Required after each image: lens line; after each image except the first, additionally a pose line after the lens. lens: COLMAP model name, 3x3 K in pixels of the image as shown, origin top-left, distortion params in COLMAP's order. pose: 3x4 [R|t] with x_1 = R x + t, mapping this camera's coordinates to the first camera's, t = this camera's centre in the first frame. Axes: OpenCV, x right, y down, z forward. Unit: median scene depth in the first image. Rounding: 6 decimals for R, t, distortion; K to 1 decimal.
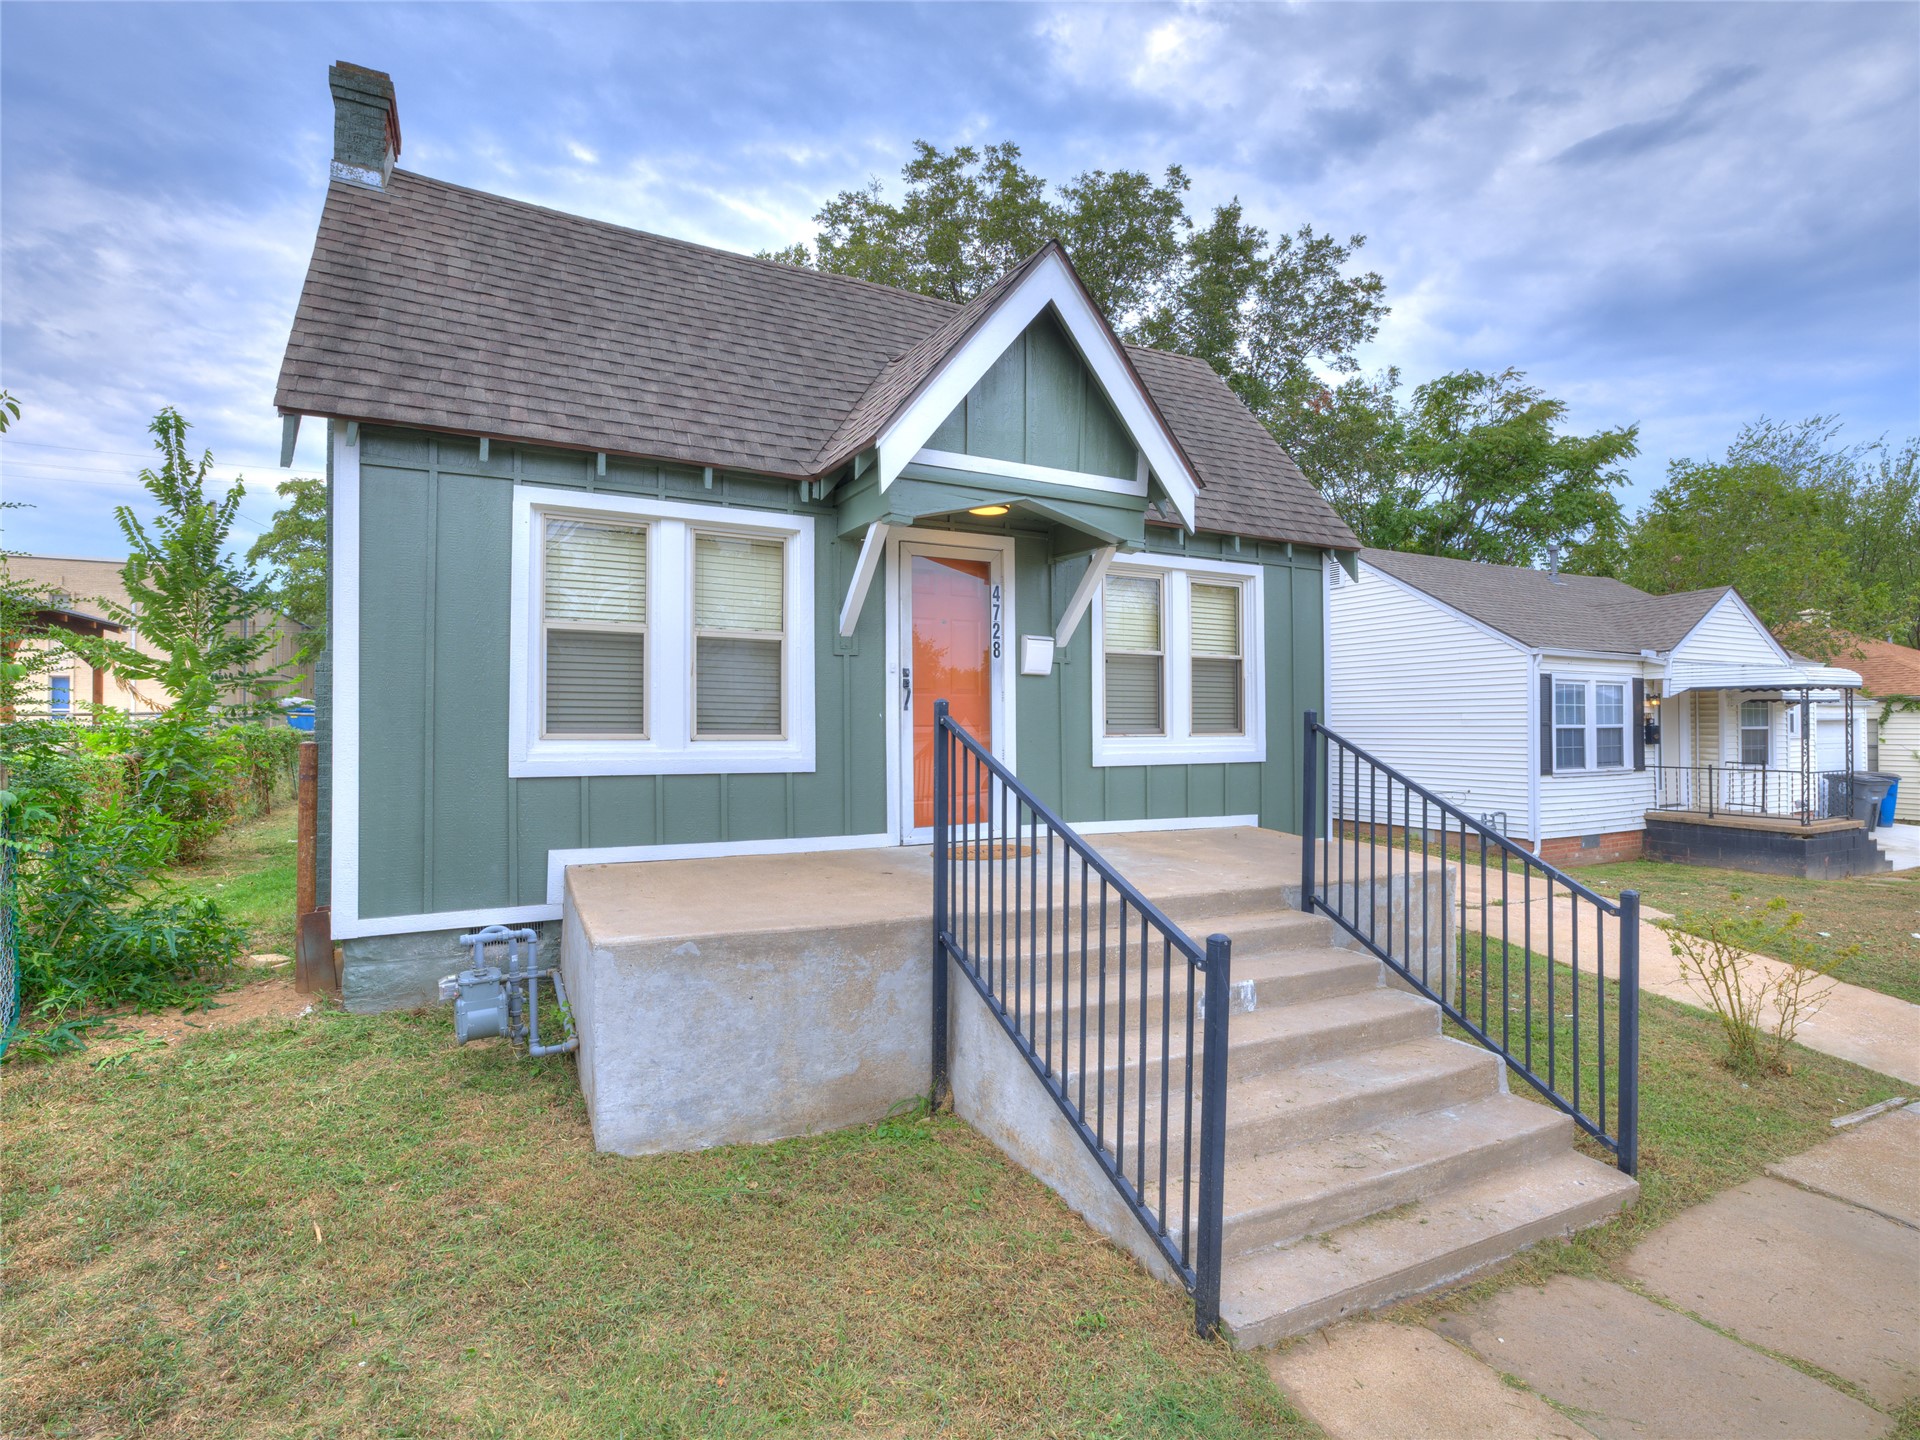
lens RADIAL K [[986.9, 0, 973.6], [0, 986.9, 715.5], [0, 0, 1]] dist [-0.038322, 0.004249]
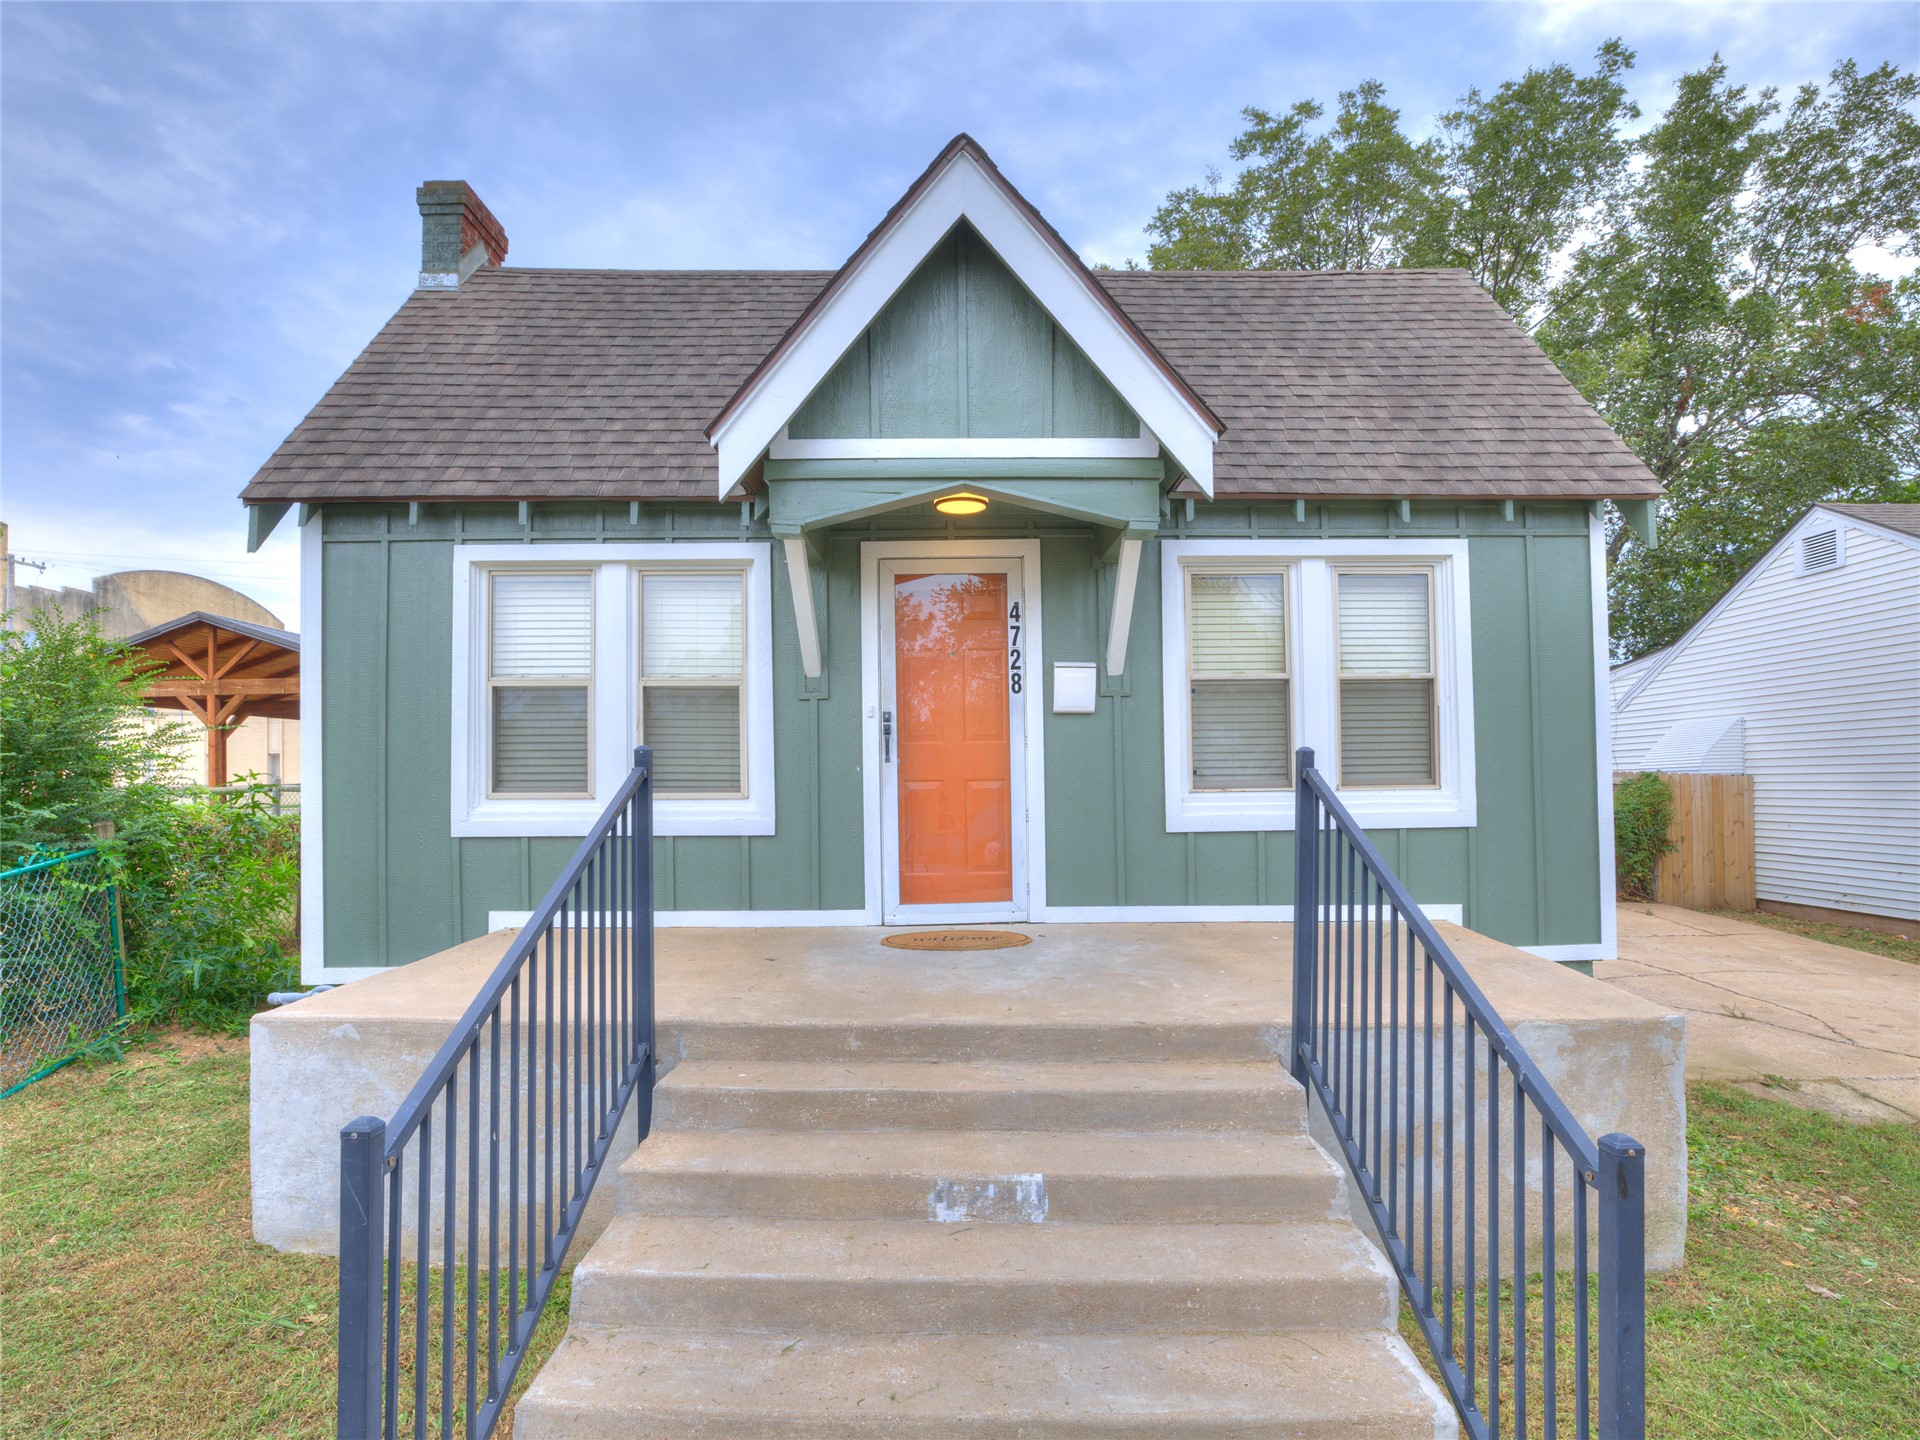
lens RADIAL K [[1015.5, 0, 927.6], [0, 1015.5, 768.5], [0, 0, 1]] dist [-0.046871, 0.013354]
pose [[0.878726, -0.017198, -0.477017, 0.368094], [0.015776, 0.999851, -0.006988, 0.006786], [0.477066, -0.001385, 0.878866, 0.268699]]
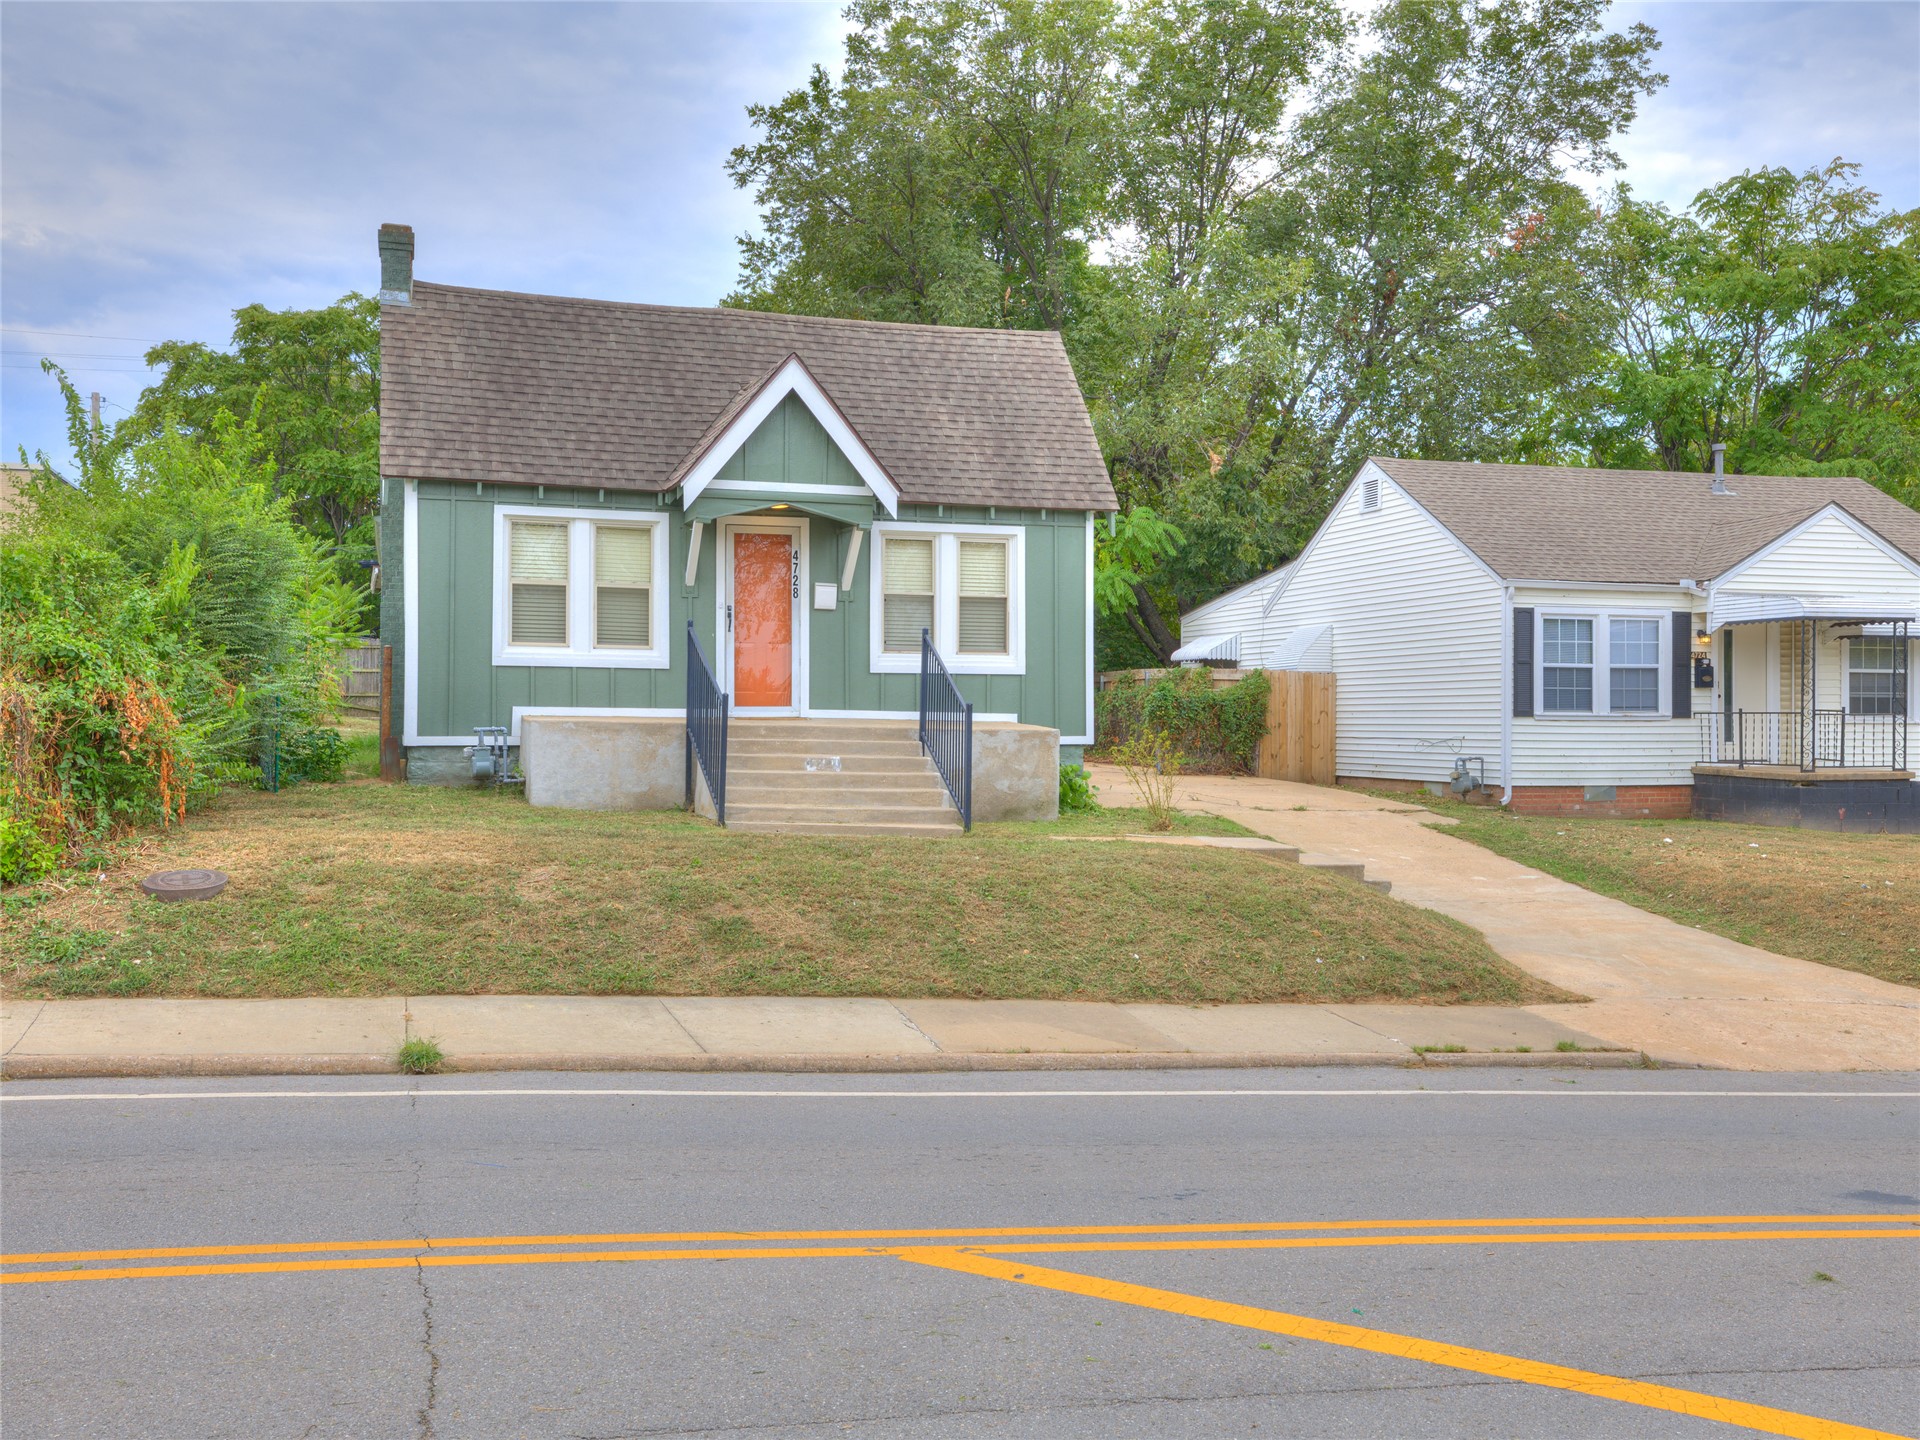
lens RADIAL K [[2043.4, 0, 1003.8], [0, 2043.4, 719.1], [0, 0, 1]] dist [0.051427, 0.000000]
pose [[0.984548, 0.004372, -0.175061, 0.940588], [-0.003346, 0.999975, 0.006157, 0.113079], [0.175083, -0.005476, 0.984538, -2.154036]]
